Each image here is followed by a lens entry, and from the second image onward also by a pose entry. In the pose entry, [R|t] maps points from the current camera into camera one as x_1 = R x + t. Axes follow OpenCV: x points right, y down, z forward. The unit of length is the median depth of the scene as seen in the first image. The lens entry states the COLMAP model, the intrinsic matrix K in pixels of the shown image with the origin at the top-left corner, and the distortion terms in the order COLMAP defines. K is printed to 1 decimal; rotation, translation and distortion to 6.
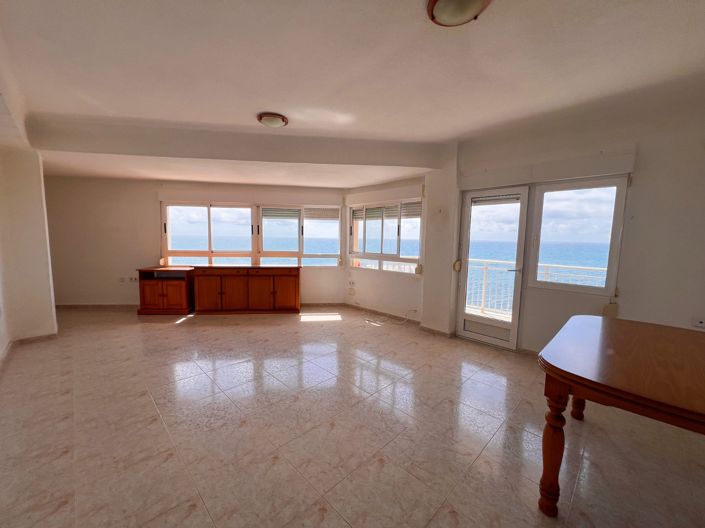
lens RADIAL K [[284.9, 0, 351.3], [0, 284.9, 265.9], [0, 0, 1]] dist [0.007137, -0.000047]
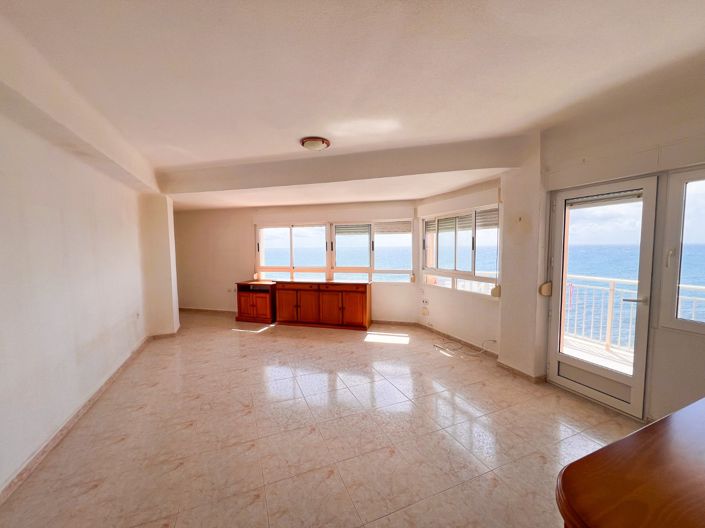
lens RADIAL K [[282.4, 0, 355.5], [0, 282.4, 265.7], [0, 0, 1]] dist [0.000191, 0.000109]
pose [[0.924906, -0.000796, -0.380195, 0.156670], [-0.010348, 0.999575, -0.027268, -0.030886], [0.380055, 0.029154, 0.924504, 0.088428]]
